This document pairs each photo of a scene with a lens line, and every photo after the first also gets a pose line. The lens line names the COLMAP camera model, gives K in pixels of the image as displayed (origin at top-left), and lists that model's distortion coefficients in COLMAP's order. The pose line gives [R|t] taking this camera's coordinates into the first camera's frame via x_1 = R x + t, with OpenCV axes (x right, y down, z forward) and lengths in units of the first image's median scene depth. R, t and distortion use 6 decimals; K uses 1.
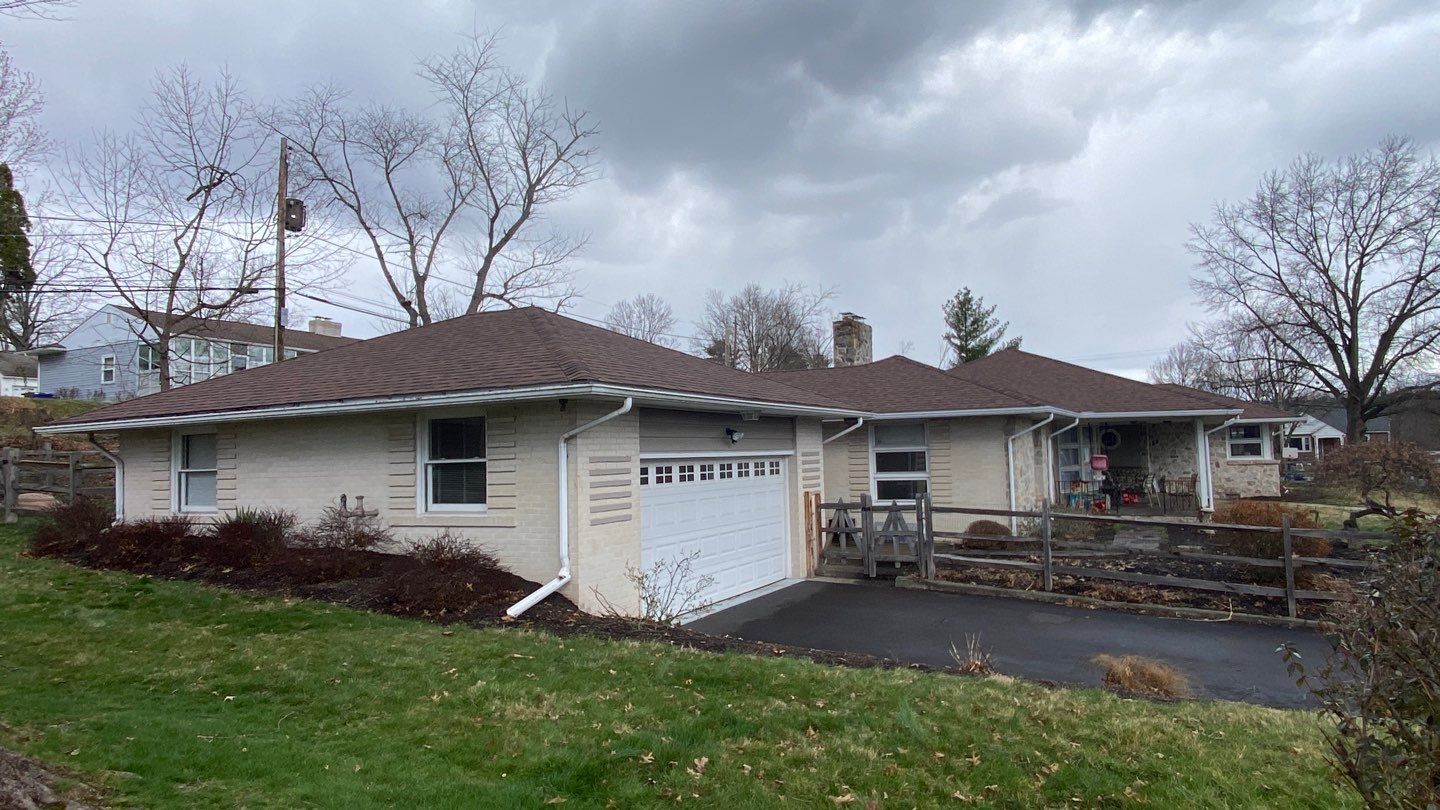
lens RADIAL K [[864.0, 0, 719.4], [0, 864.0, 411.7], [0, 0, 1]] dist [0.008507, -0.000779]
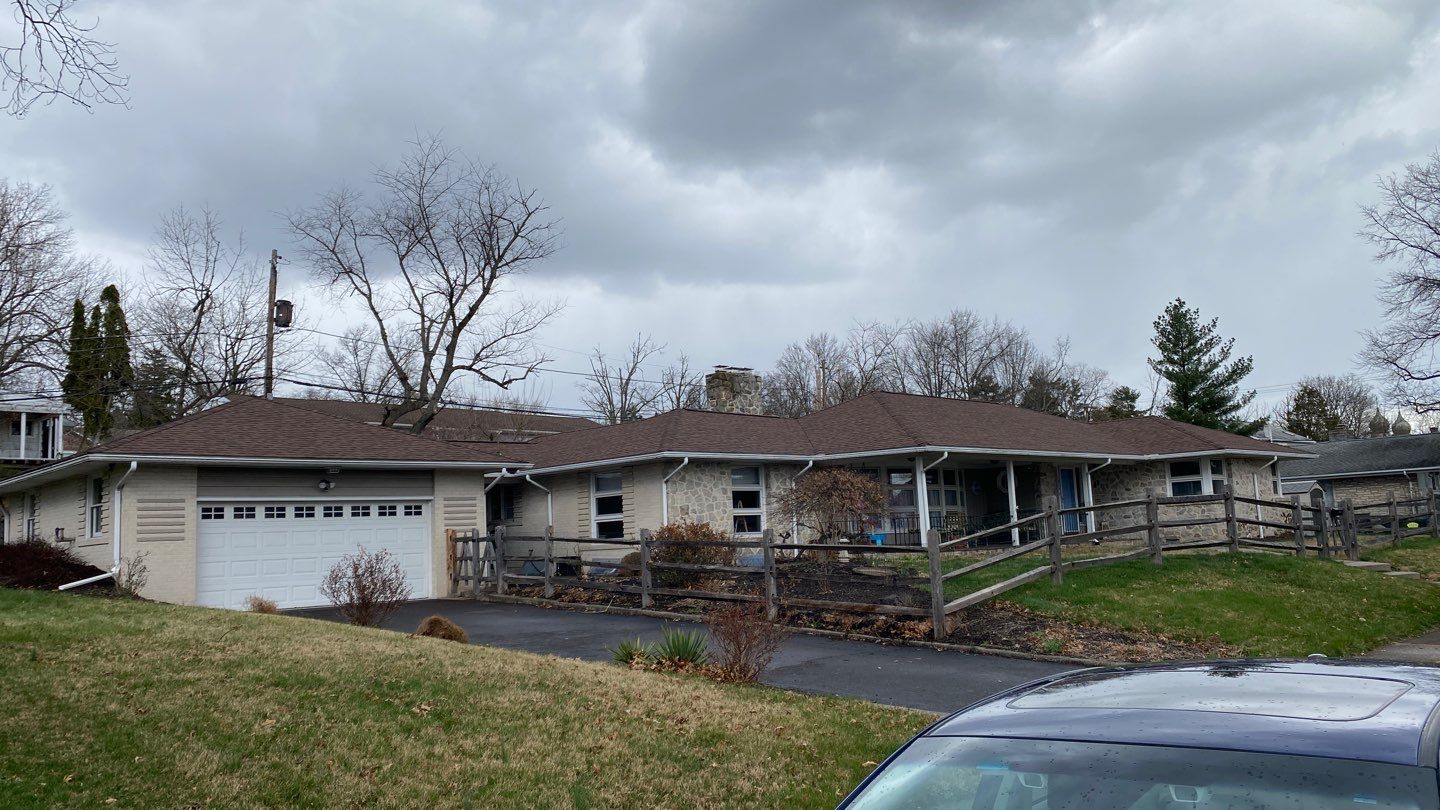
lens RADIAL K [[1078.0, 0, 712.5], [0, 1078.0, 415.5], [0, 0, 1]] dist [0.047283, -0.071027]
pose [[0.947842, -0.052142, -0.314446, 0.506658], [0.035475, 0.997657, -0.058499, 0.017828], [0.316760, 0.044293, 0.947471, -0.198203]]
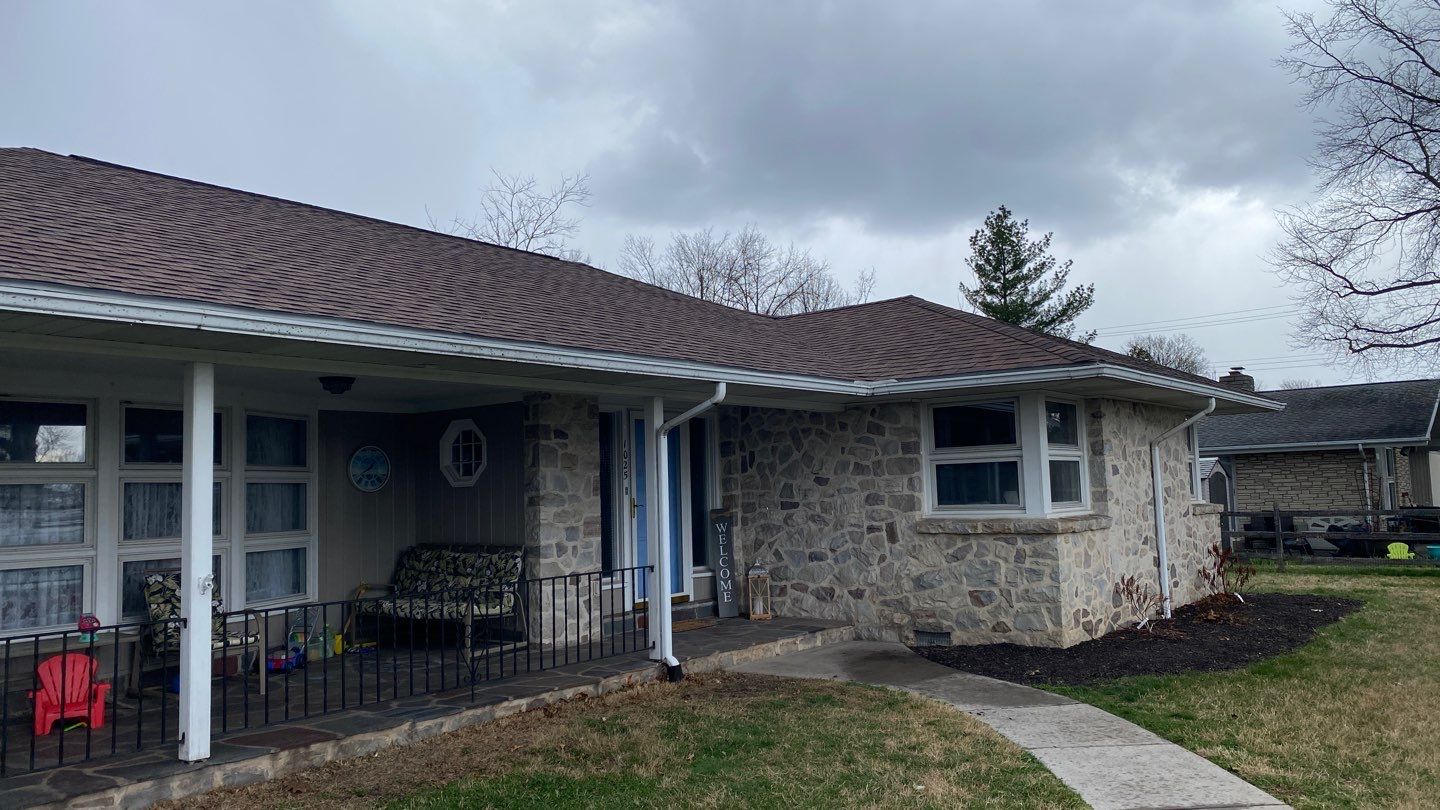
lens RADIAL K [[1078.0, 0, 694.1], [0, 1078.0, 402.8], [0, 0, 1]] dist [0.047283, -0.071027]
pose [[0.981018, -0.017097, -0.193161, 0.590101], [0.012045, 0.999555, -0.027298, 0.025325], [0.193542, 0.024454, 0.980787, 0.620379]]
